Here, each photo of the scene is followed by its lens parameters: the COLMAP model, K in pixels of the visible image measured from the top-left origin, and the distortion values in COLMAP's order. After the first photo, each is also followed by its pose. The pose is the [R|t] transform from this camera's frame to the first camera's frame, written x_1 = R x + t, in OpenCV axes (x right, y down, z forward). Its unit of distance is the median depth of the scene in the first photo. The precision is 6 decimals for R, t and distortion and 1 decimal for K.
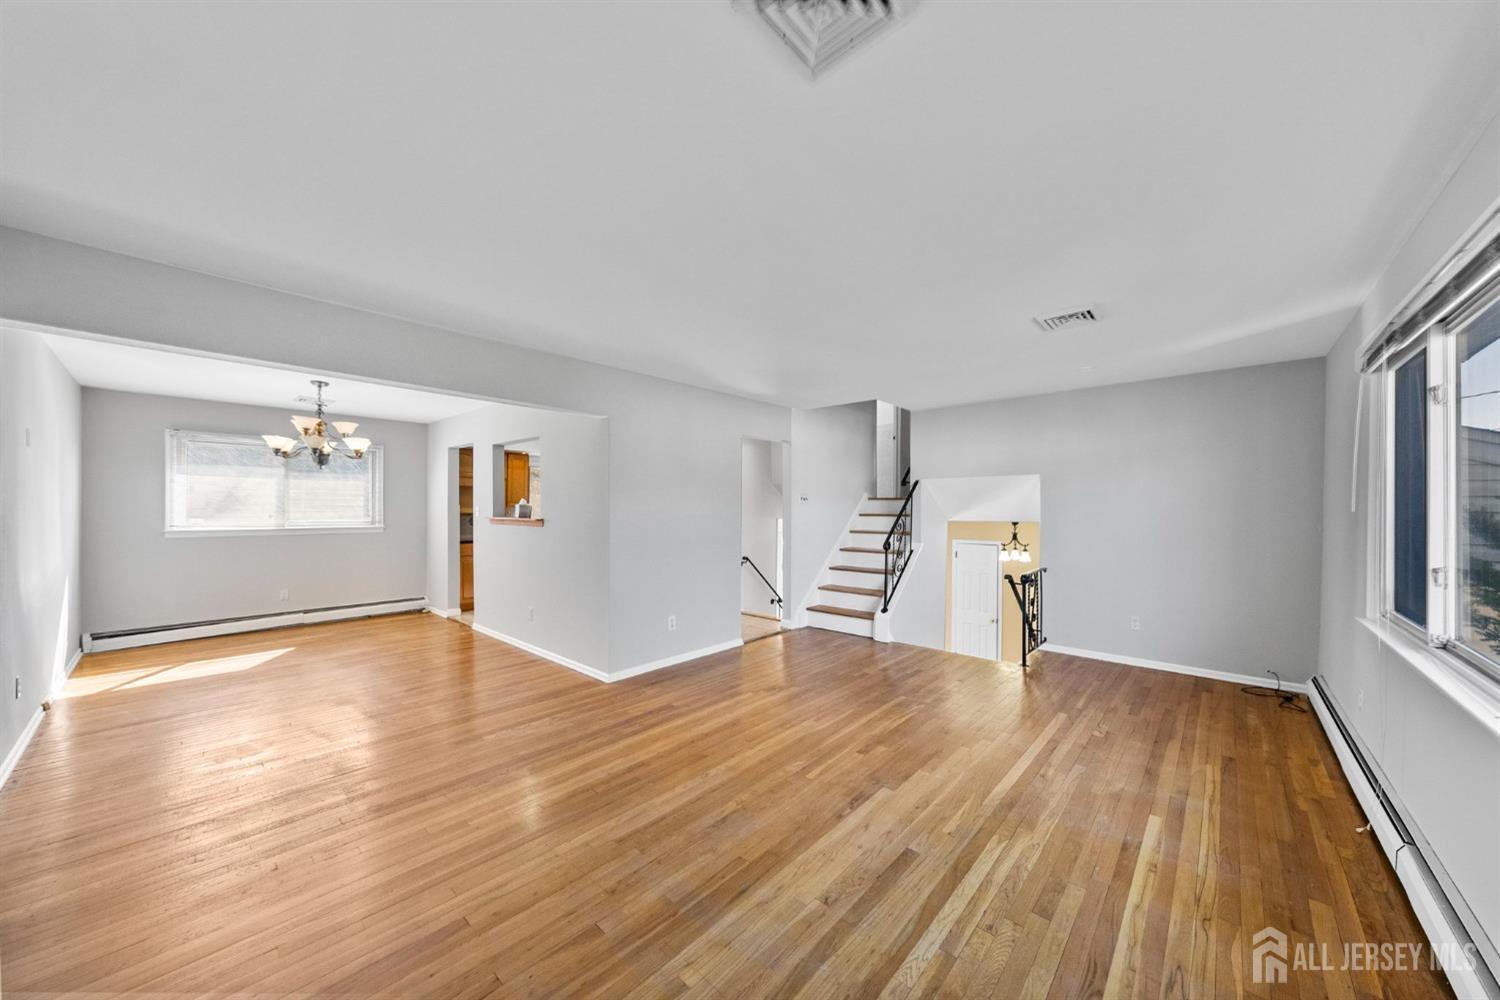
lens RADIAL K [[521.6, 0, 760.0], [0, 521.6, 508.2], [0, 0, 1]] dist [0.001169, 0.000016]
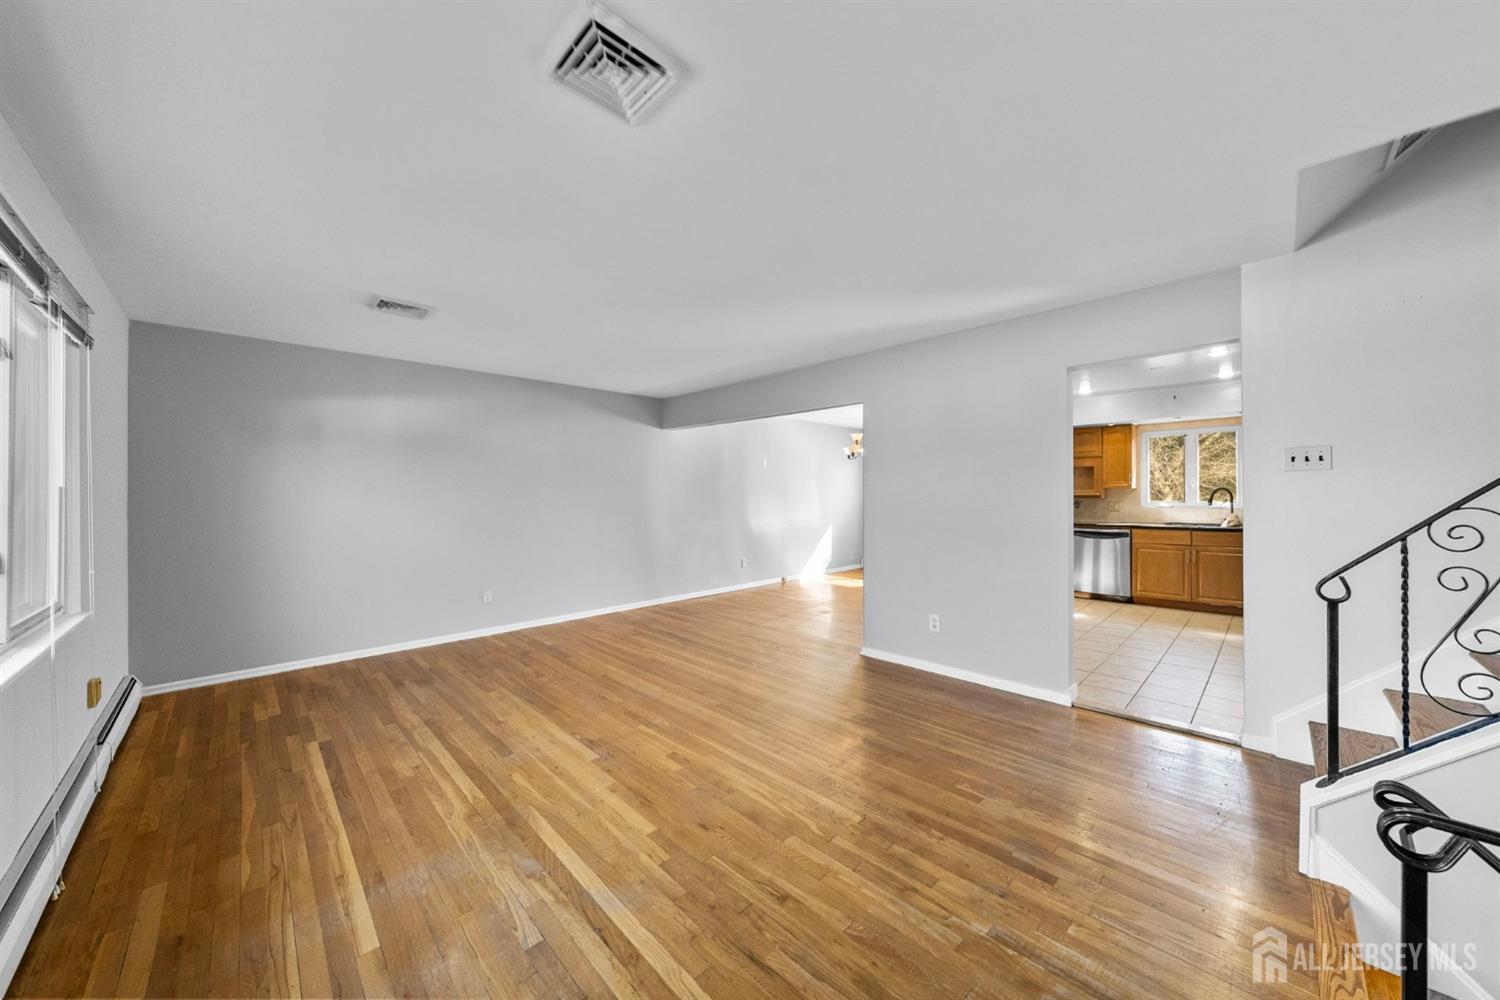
lens RADIAL K [[519.5, 0, 751.9], [0, 519.5, 495.9], [0, 0, 1]] dist [0.002208, 0.000136]
pose [[-0.064476, -0.000213, -0.997919, 1.186257], [0.005535, 0.999985, -0.000571, 0.022564], [0.997904, -0.005561, -0.064474, 1.309443]]
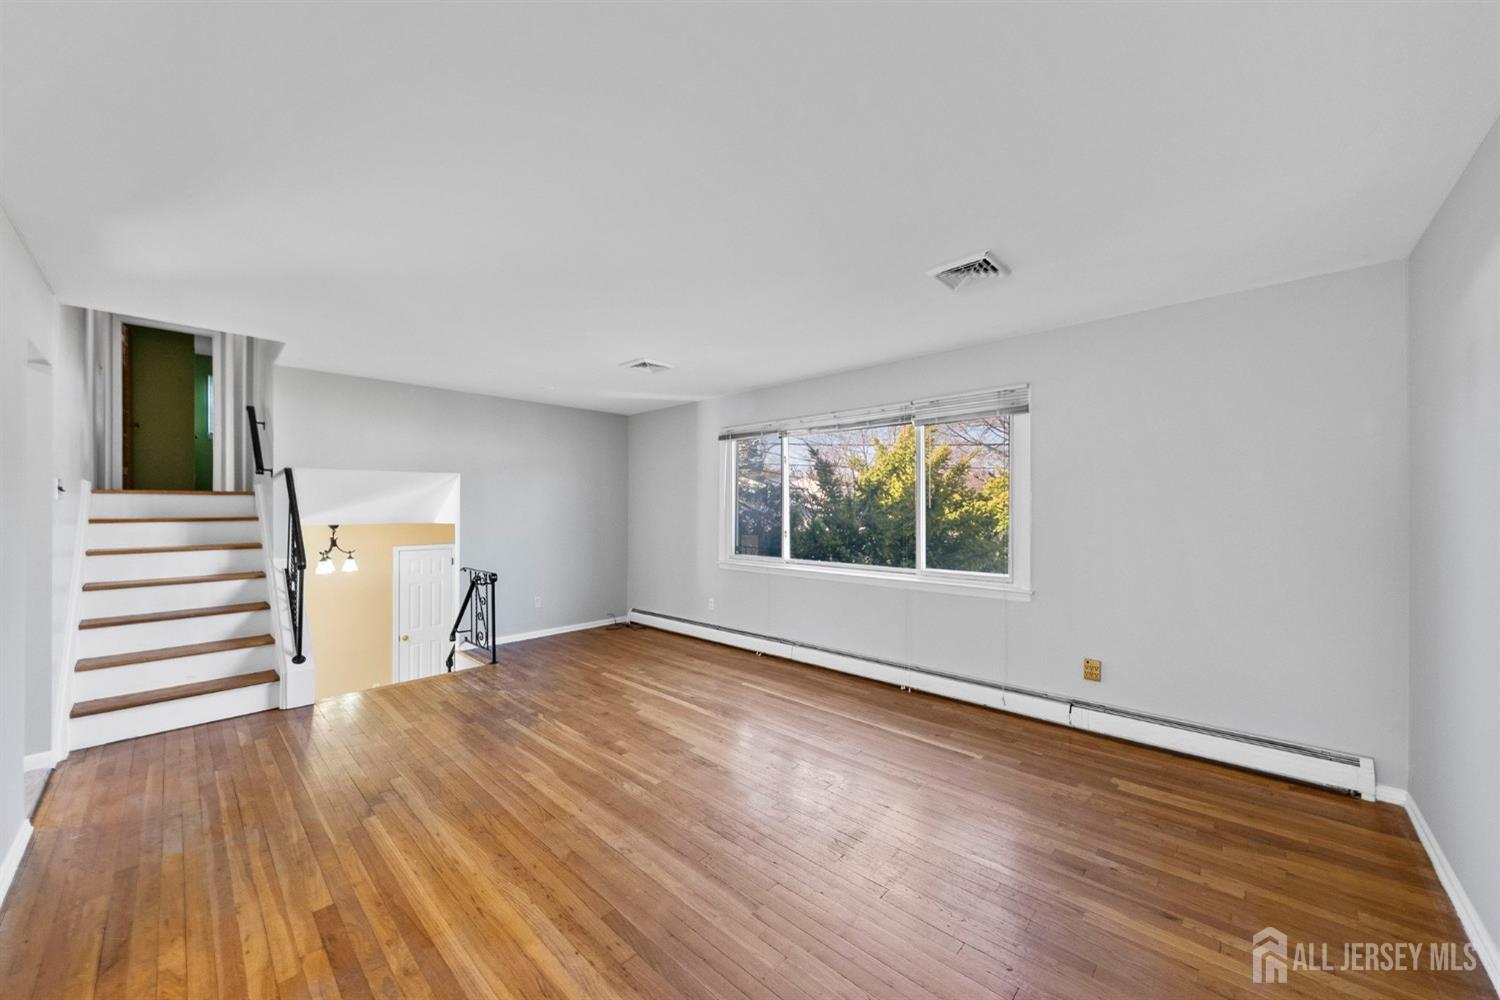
lens RADIAL K [[546.6, 0, 757.8], [0, 546.6, 505.6], [0, 0, 1]] dist [-0.001948, -0.000144]
pose [[0.016195, 0.003223, 0.999864, -0.917698], [0.004689, 0.999984, -0.003299, 0.003443], [-0.999858, 0.004742, 0.016180, 0.790770]]
